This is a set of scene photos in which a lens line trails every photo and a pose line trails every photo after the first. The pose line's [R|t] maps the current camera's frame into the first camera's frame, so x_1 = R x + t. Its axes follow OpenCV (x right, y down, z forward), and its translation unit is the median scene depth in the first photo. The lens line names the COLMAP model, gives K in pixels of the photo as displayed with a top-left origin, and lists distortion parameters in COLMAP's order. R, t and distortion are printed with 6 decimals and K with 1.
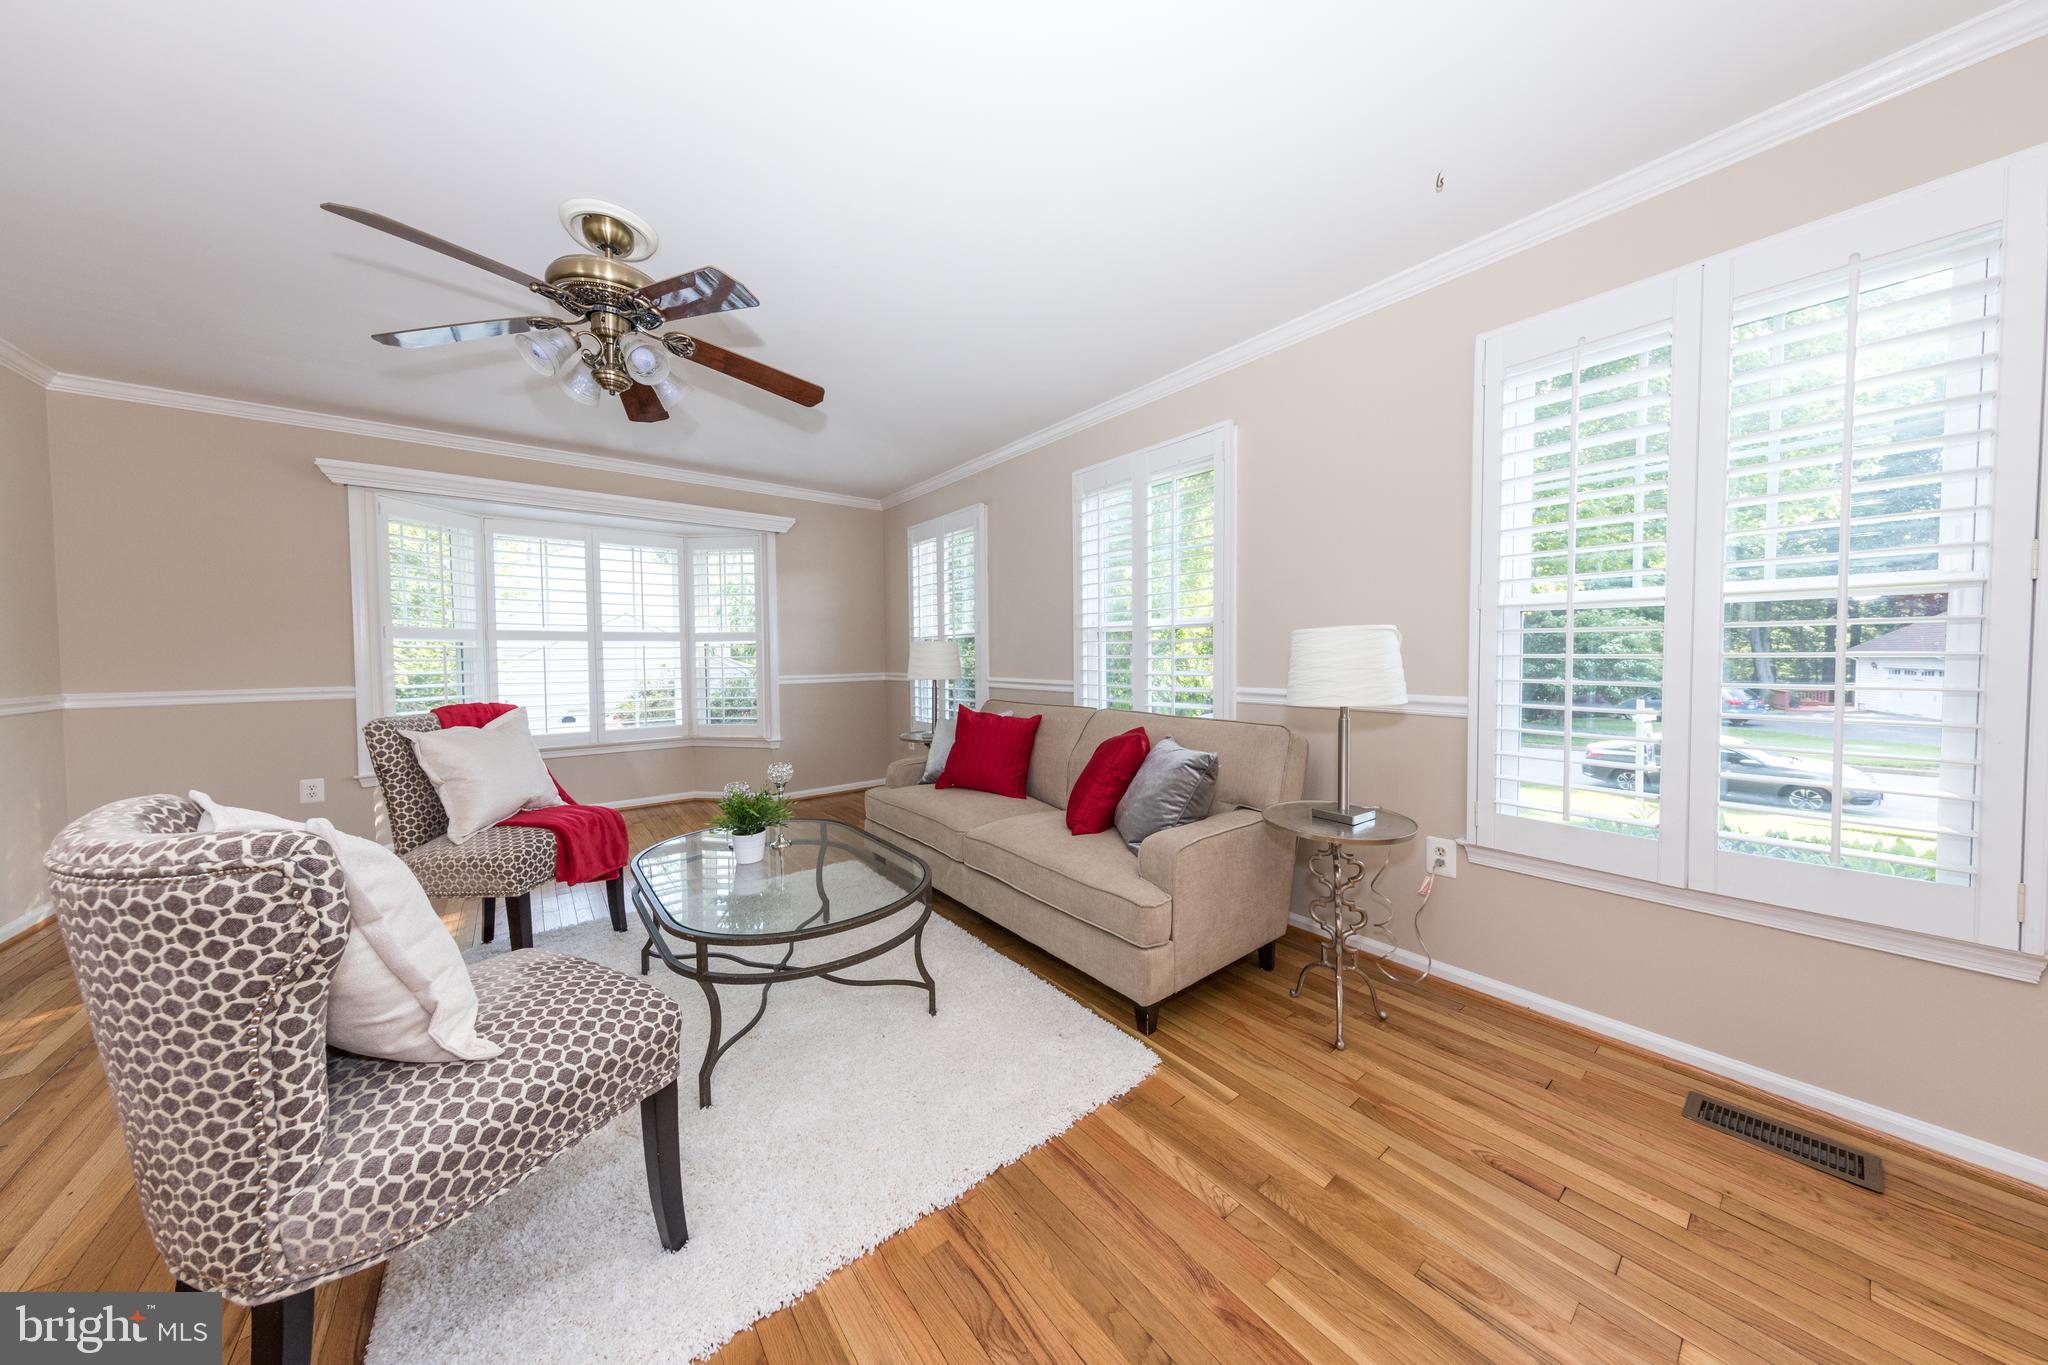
lens RADIAL K [[702.0, 0, 979.3], [0, 702.0, 682.1], [0, 0, 1]] dist [0.000756, -0.000063]
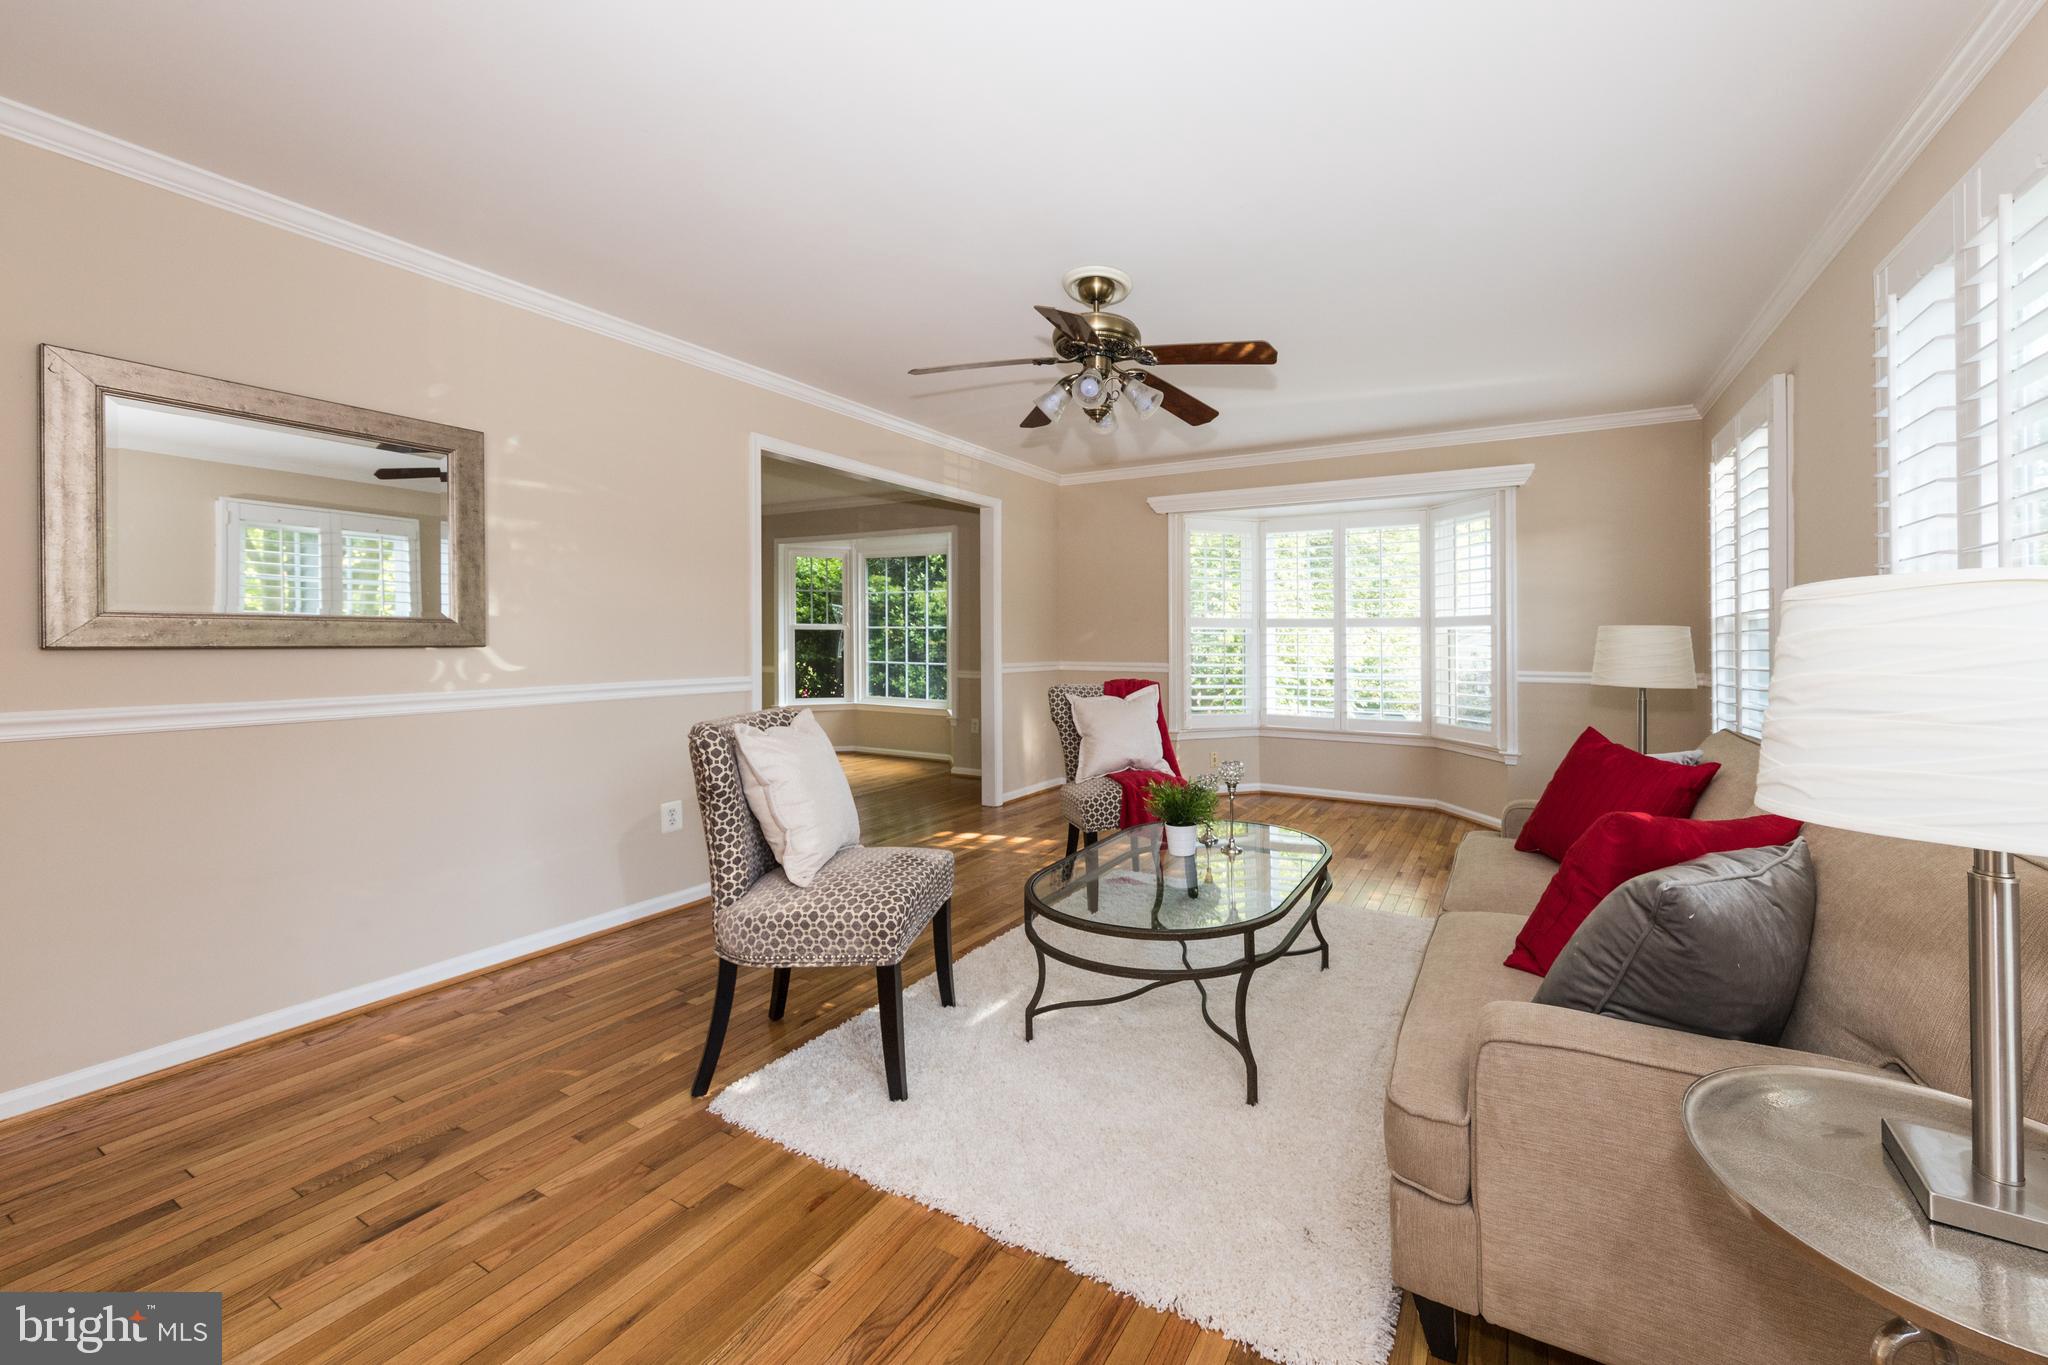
lens RADIAL K [[737.7, 0, 1021.2], [0, 737.7, 640.9], [0, 0, 1]] dist [0.012469, 0.000001]
pose [[0.380392, 0.008709, -0.924784, 0.315776], [-0.044033, 0.998992, -0.008704, -0.012896], [0.923777, 0.044032, 0.380392, 0.227155]]
